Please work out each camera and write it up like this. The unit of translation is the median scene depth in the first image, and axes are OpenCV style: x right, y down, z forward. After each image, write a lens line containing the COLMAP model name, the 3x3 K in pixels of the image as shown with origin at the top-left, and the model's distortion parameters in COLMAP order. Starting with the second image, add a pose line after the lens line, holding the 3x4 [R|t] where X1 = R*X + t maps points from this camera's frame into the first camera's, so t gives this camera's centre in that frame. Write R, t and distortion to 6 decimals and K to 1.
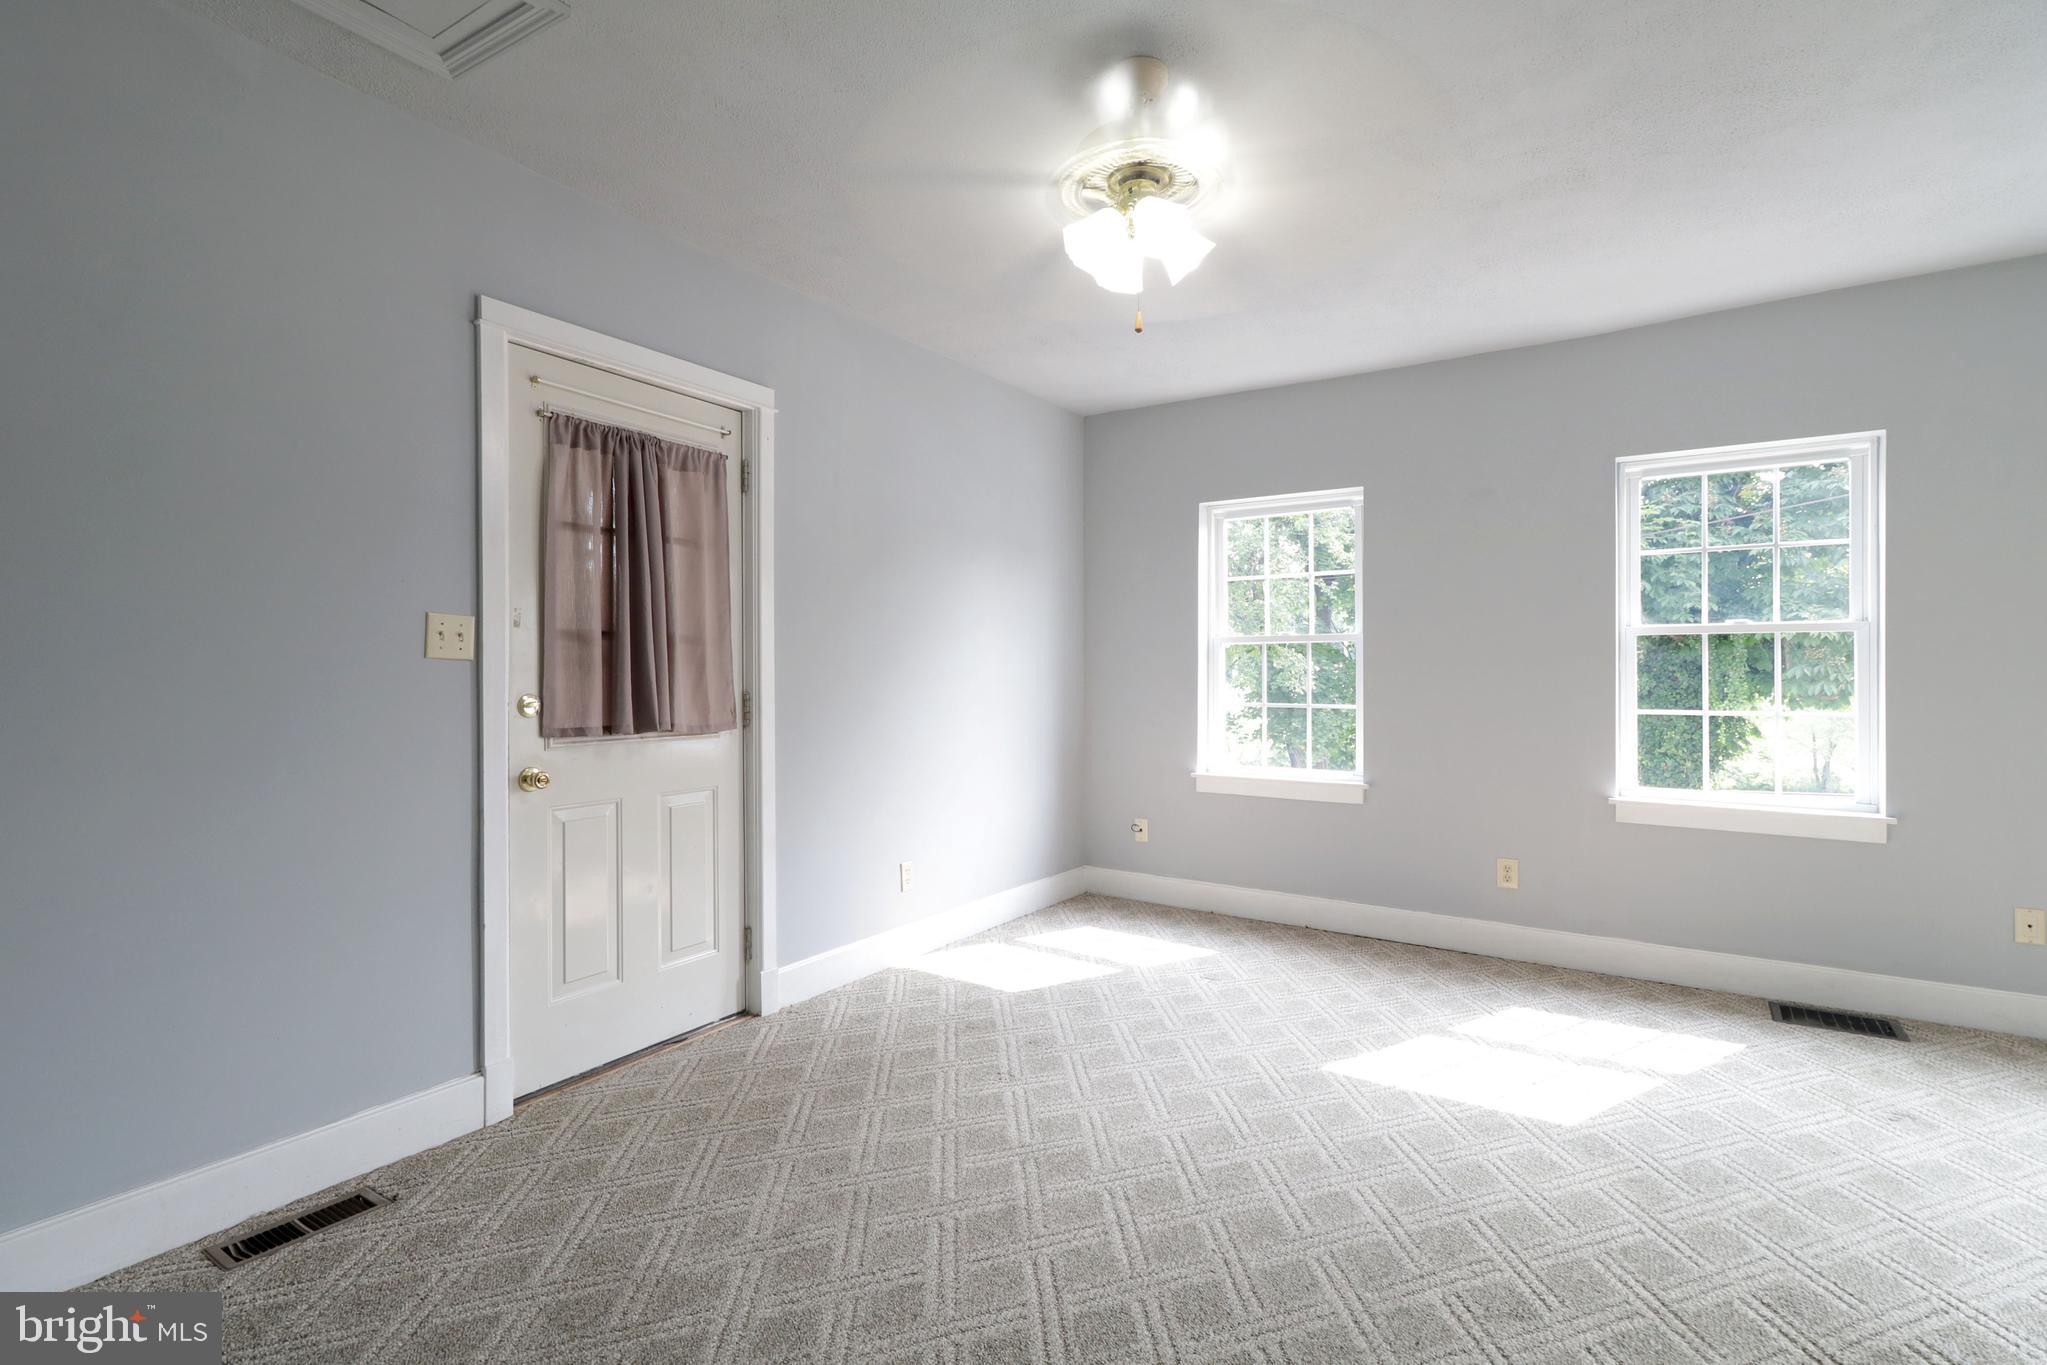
lens RADIAL K [[980.5, 0, 1029.0], [0, 980.5, 675.4], [0, 0, 1]] dist [0.001138, 0.003914]
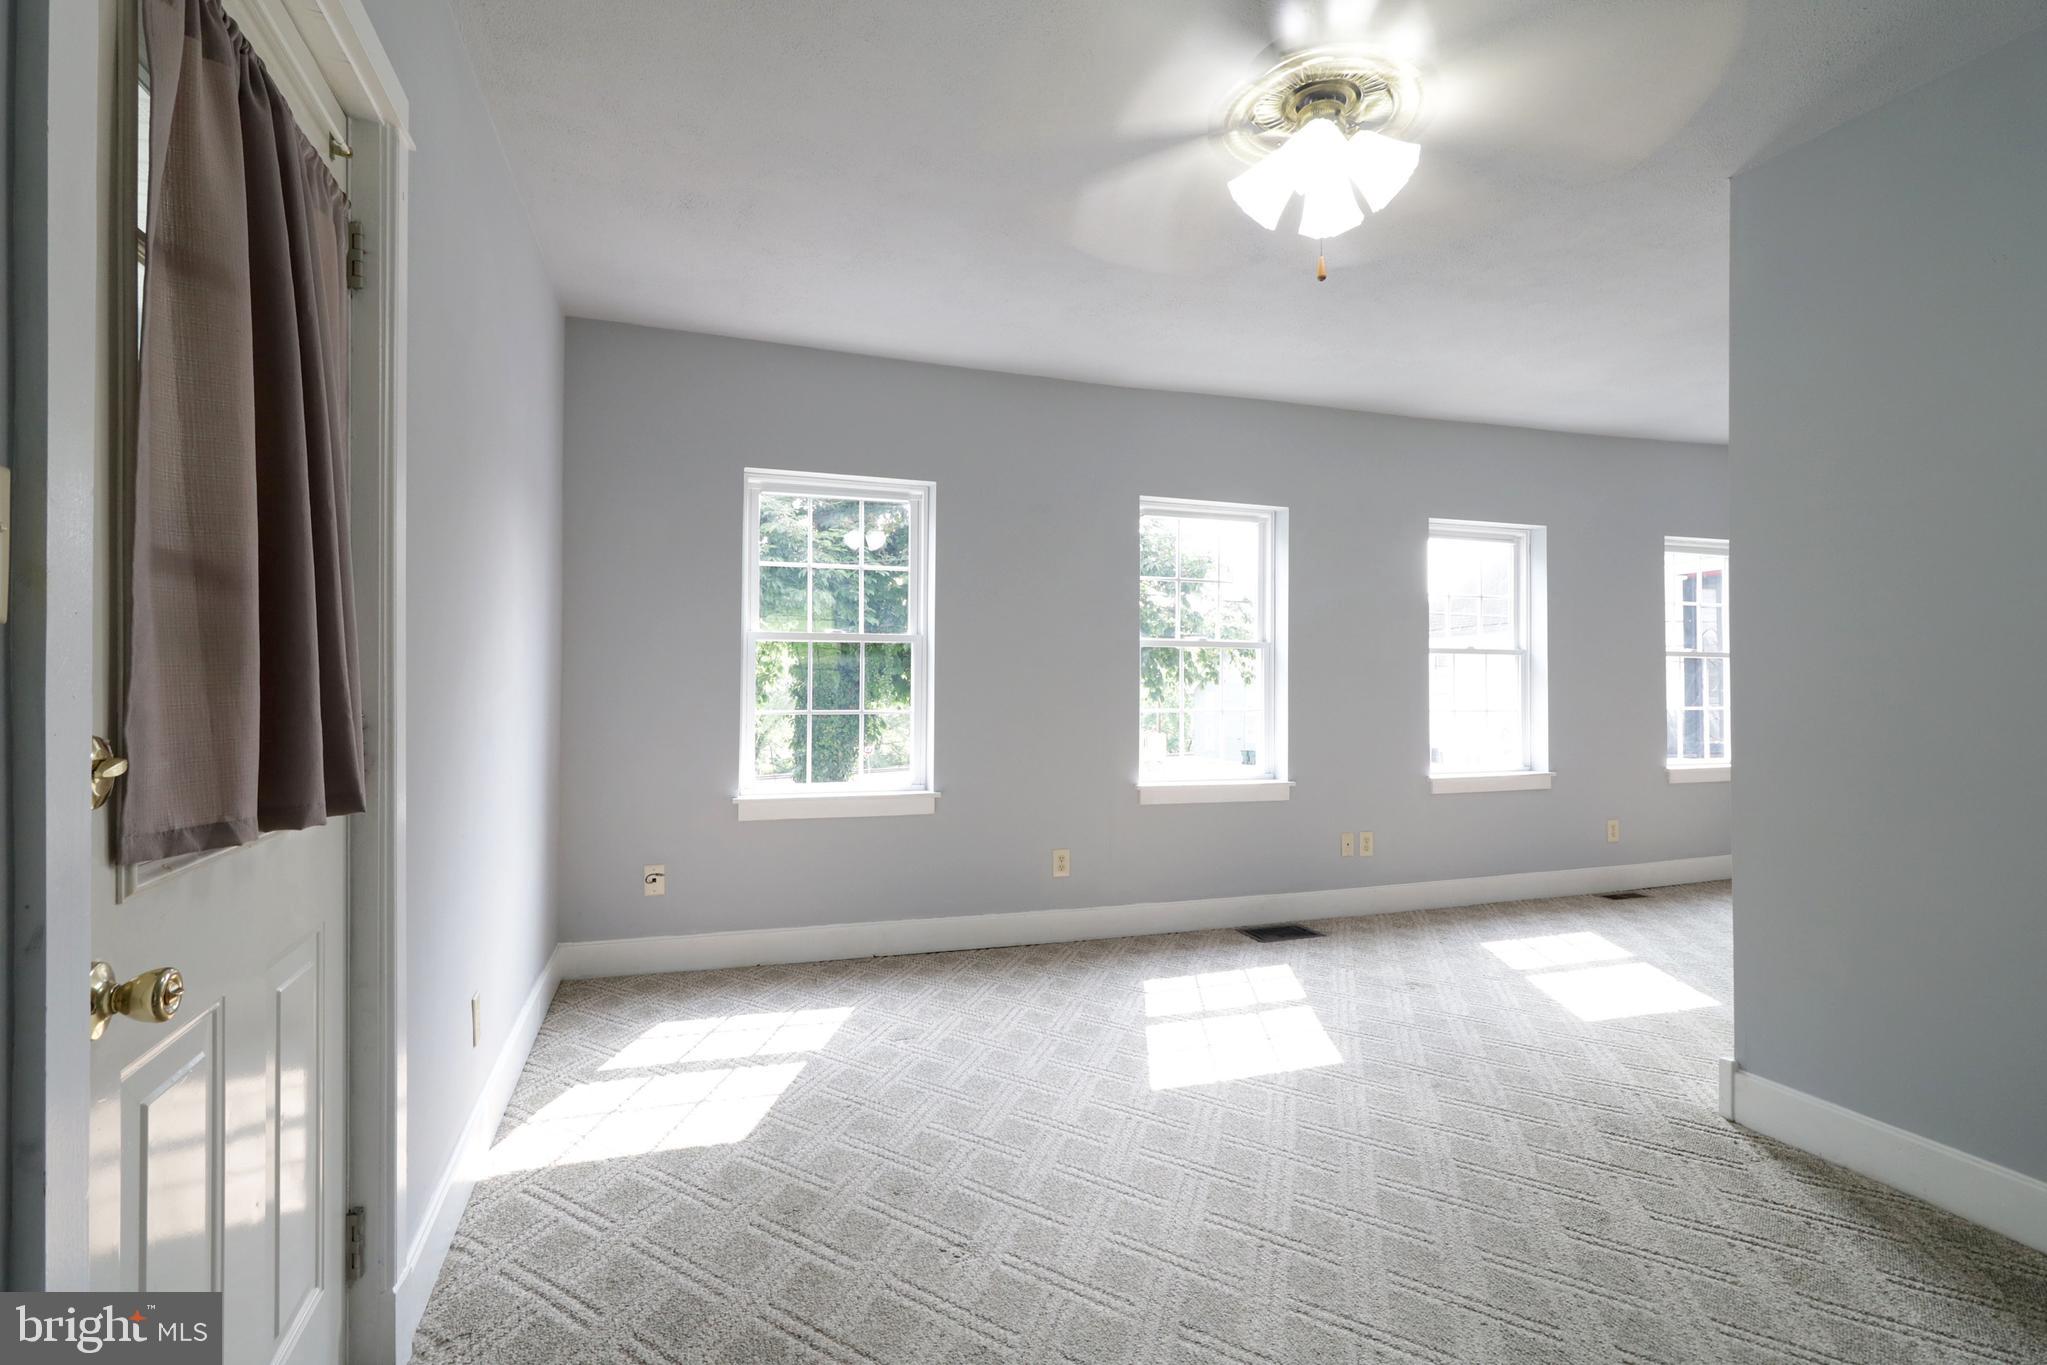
lens RADIAL K [[980.5, 0, 1020.6], [0, 980.5, 675.6], [0, 0, 1]] dist [0.001138, 0.003914]
pose [[0.600964, 0.004423, 0.799264, -0.474963], [-0.003722, 0.999989, -0.002735, -0.000985], [-0.799267, -0.001331, 0.600974, 0.457710]]
